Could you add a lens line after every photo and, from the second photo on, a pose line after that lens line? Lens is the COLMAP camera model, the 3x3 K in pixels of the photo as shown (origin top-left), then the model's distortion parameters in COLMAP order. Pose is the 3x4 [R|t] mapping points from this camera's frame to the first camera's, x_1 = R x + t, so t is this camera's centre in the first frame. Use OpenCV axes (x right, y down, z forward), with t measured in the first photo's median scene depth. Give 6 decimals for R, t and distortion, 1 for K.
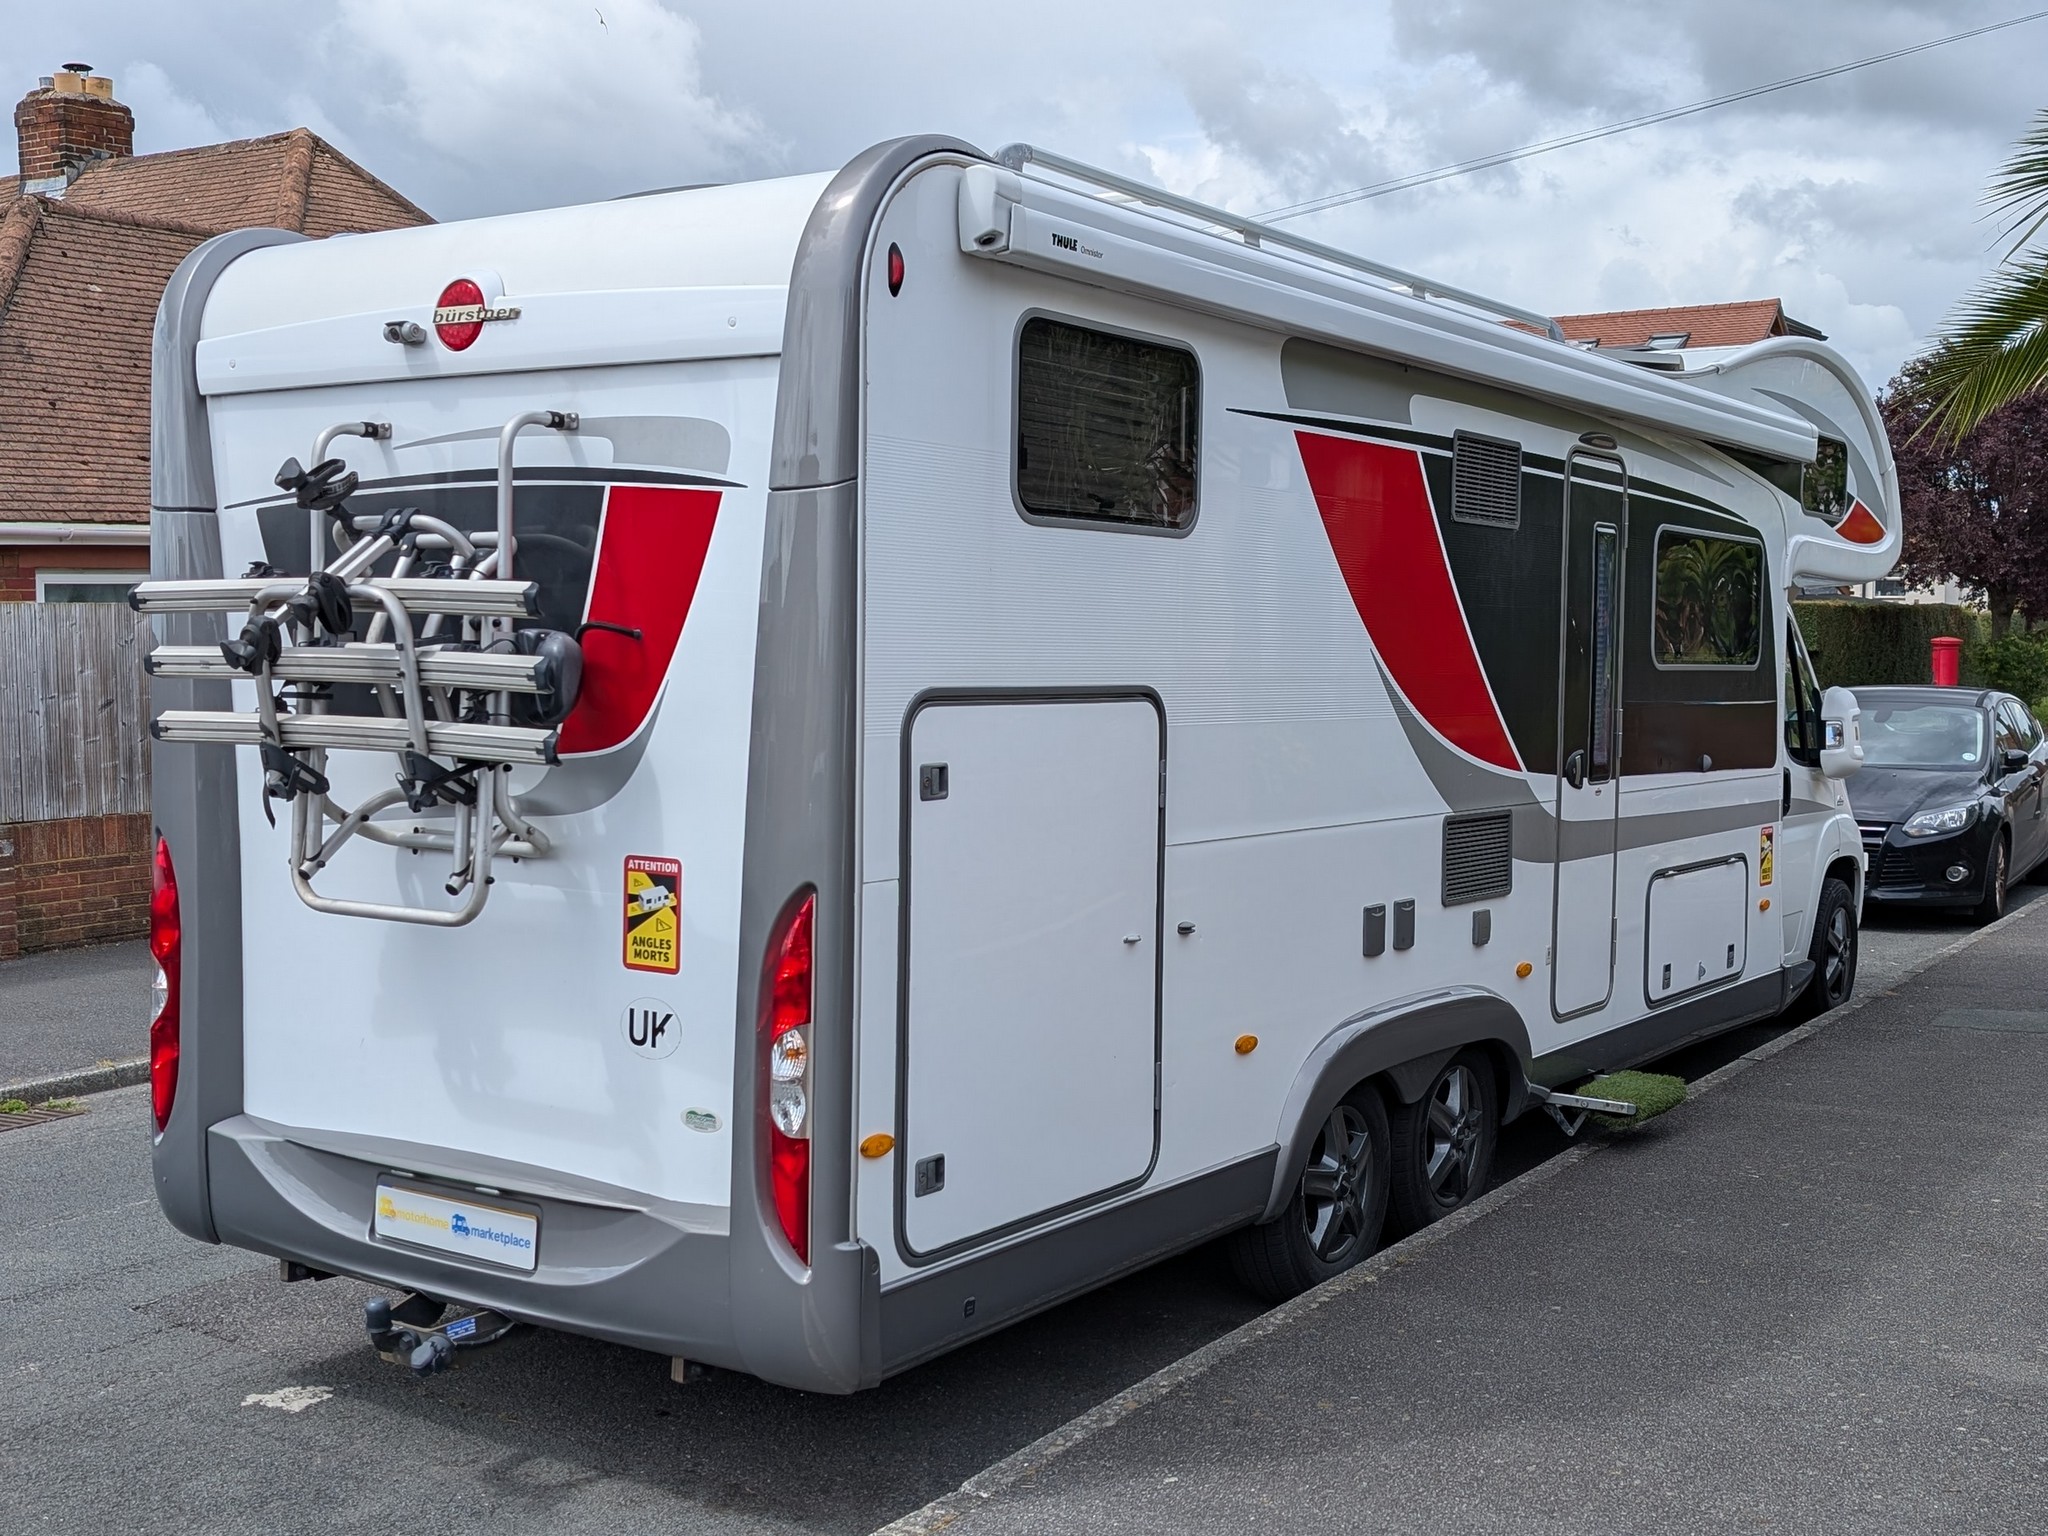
lens RADIAL K [[2200.9, 0, 1042.1], [0, 2200.9, 757.5], [0, 0, 1]] dist [0.147915, -0.018596]
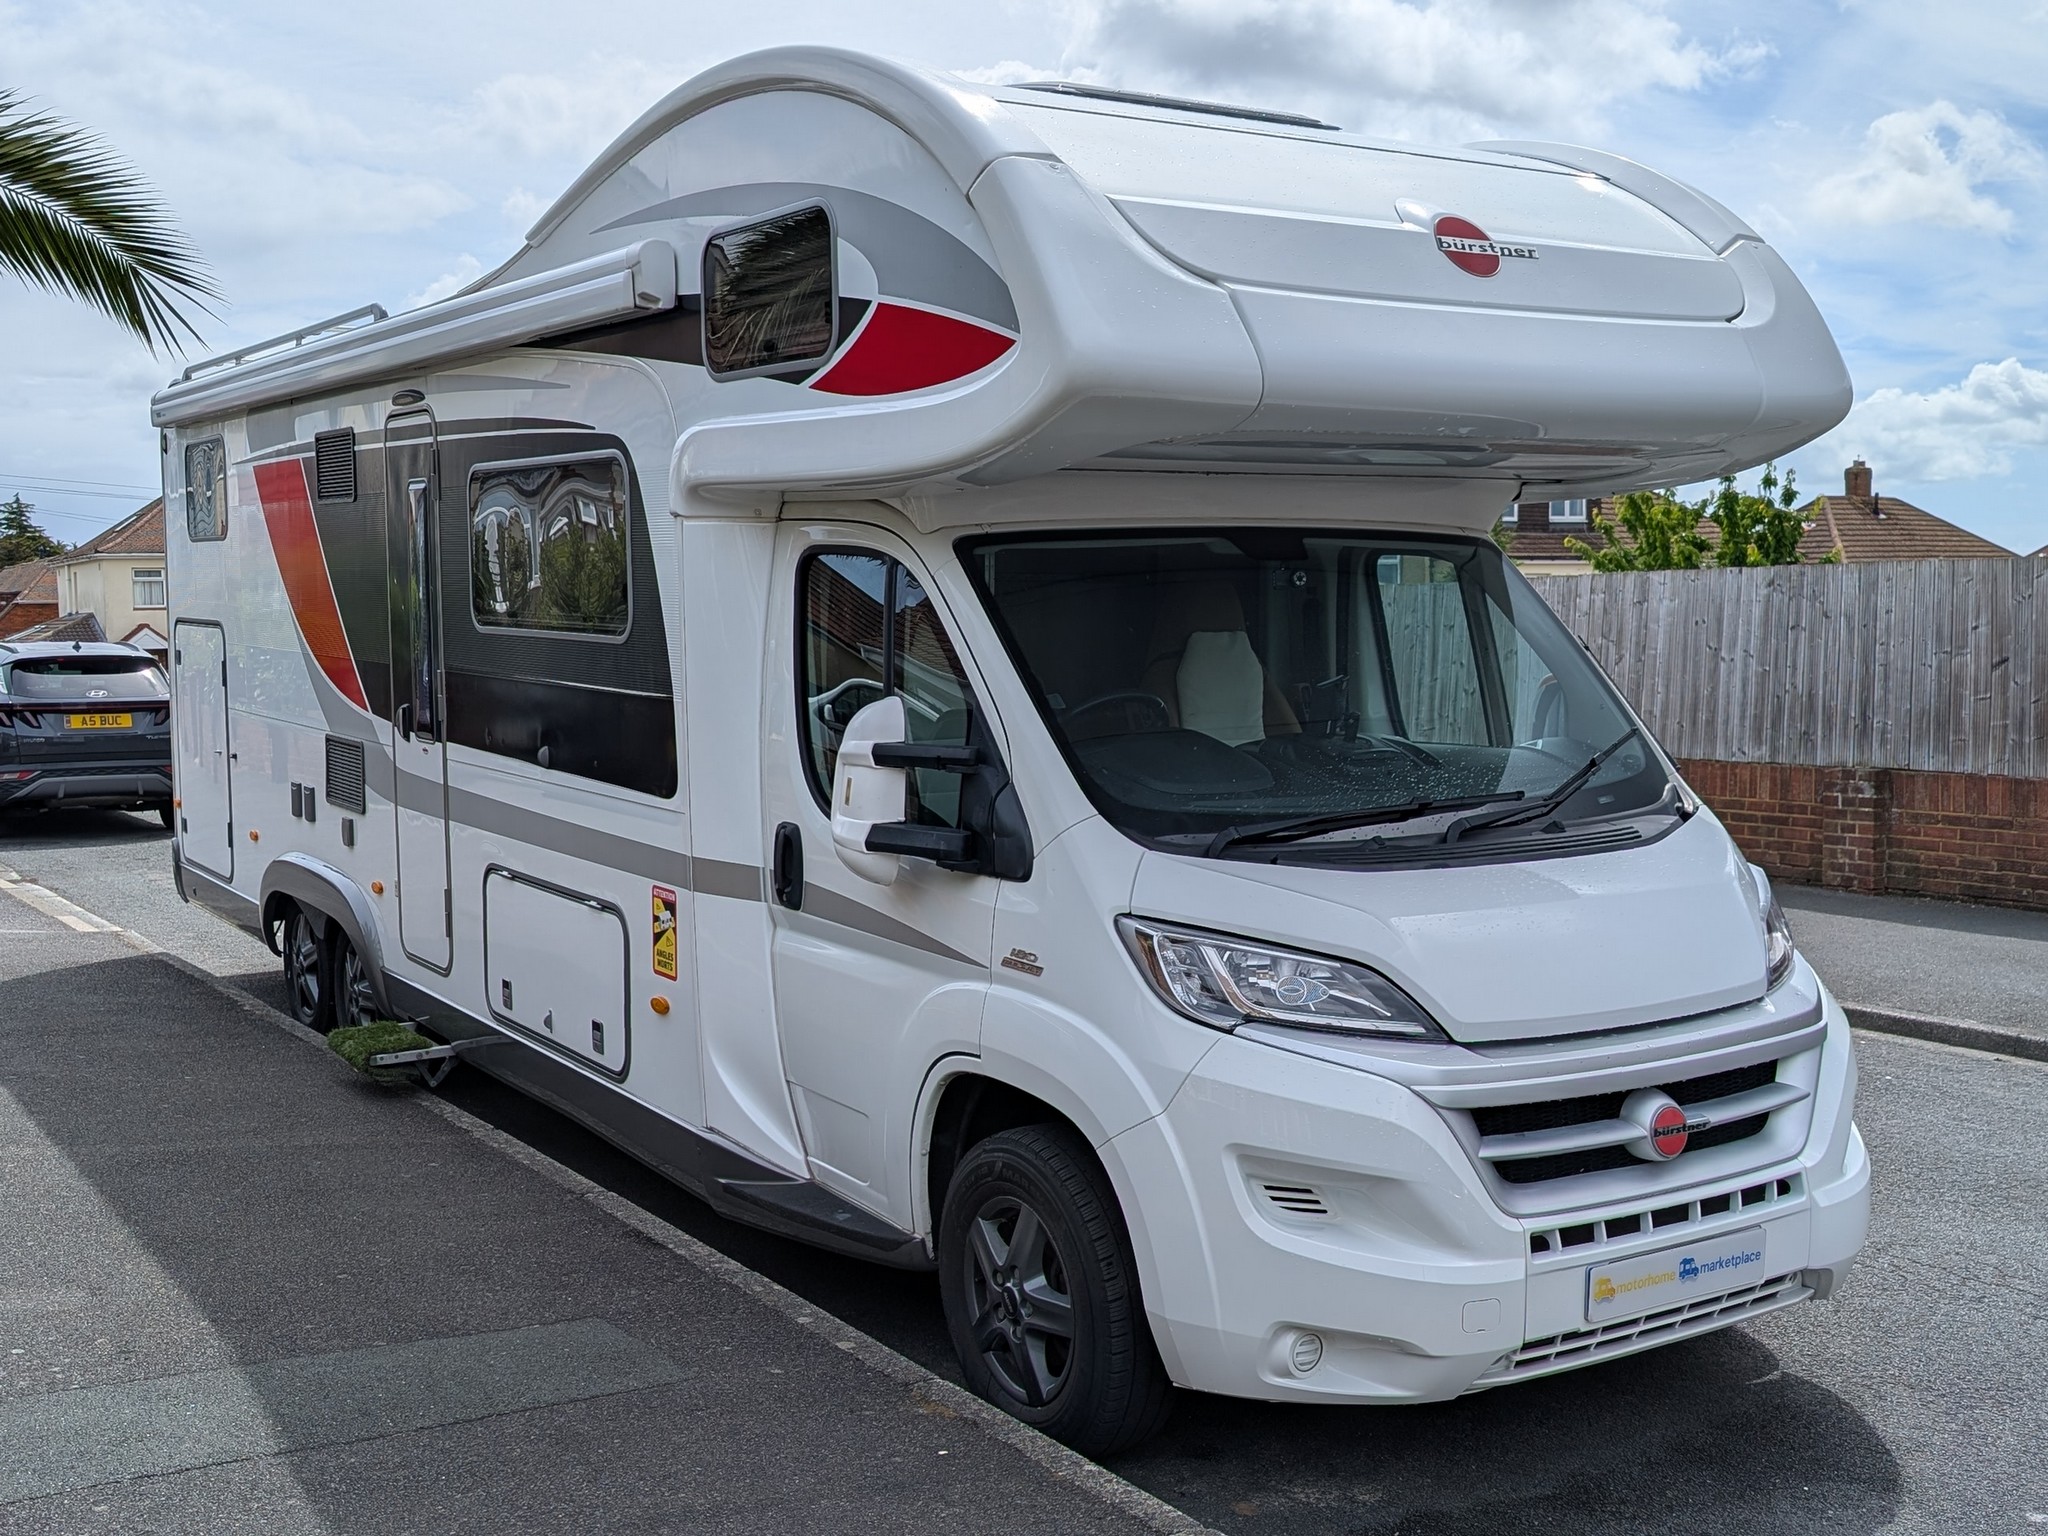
lens RADIAL K [[2200.9, 0, 1042.1], [0, 2200.9, 757.5], [0, 0, 1]] dist [0.147915, -0.018596]
pose [[-0.388768, 0.066453, -0.918936, 0.662384], [-0.047814, 0.994596, 0.092153, -0.054016], [0.920094, 0.079764, -0.383490, 1.024465]]
